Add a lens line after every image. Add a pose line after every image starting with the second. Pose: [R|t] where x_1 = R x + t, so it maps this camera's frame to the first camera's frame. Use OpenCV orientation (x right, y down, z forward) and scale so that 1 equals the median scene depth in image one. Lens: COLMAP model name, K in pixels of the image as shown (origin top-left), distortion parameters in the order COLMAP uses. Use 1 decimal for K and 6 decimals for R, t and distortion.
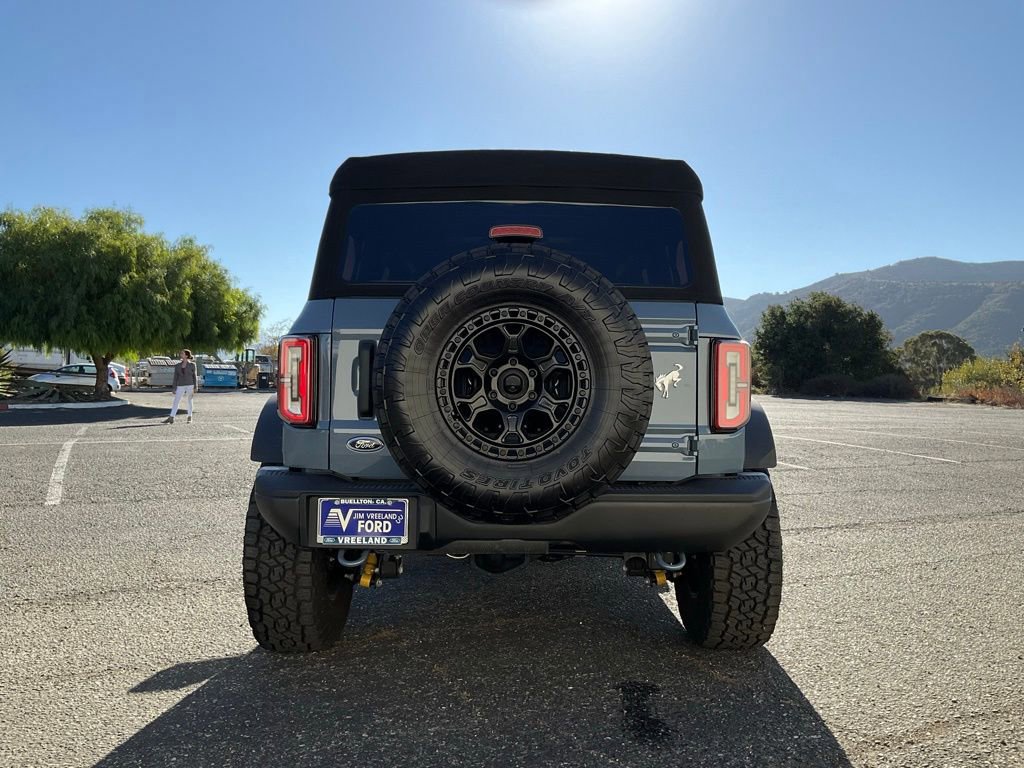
lens RADIAL K [[848.1, 0, 512.0], [0, 848.1, 384.0], [0, 0, 1]] dist [0.100722, -0.208392]
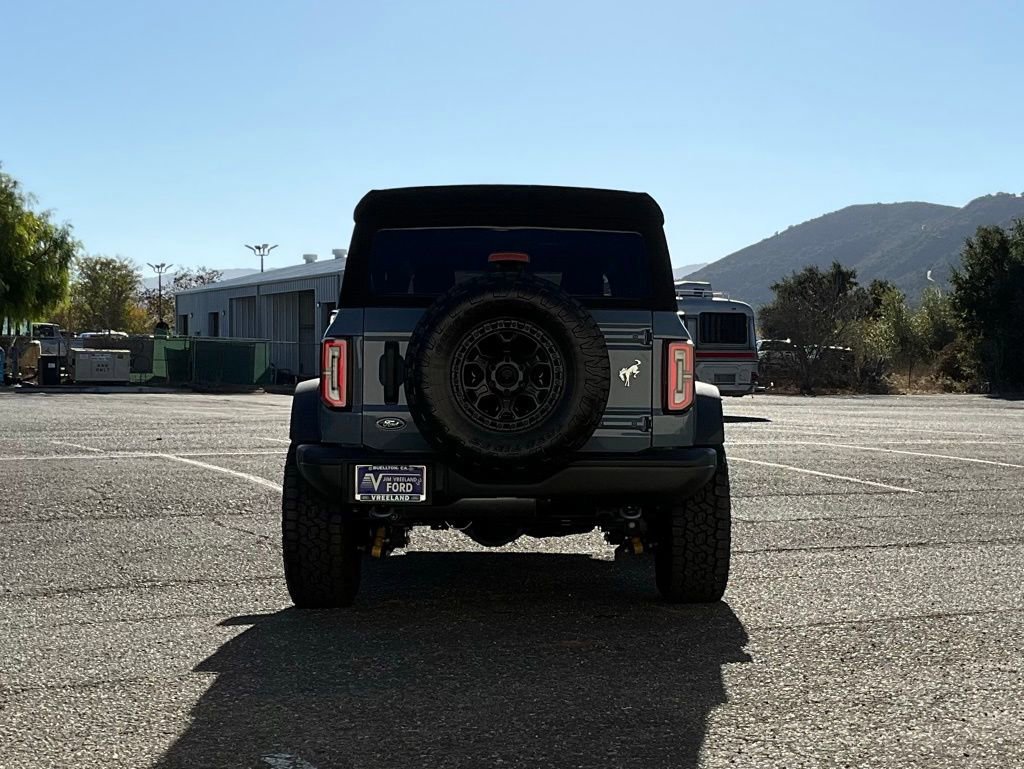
lens RADIAL K [[1620.4, 0, 510.7], [0, 1620.4, 433.5], [0, 0, 1]] dist [0.143157, 0.038935]
pose [[0.999983, -0.003136, 0.004900, -0.005451], [0.002960, 0.999364, 0.035523, -0.000219], [-0.005009, -0.035508, 0.999357, -1.442530]]
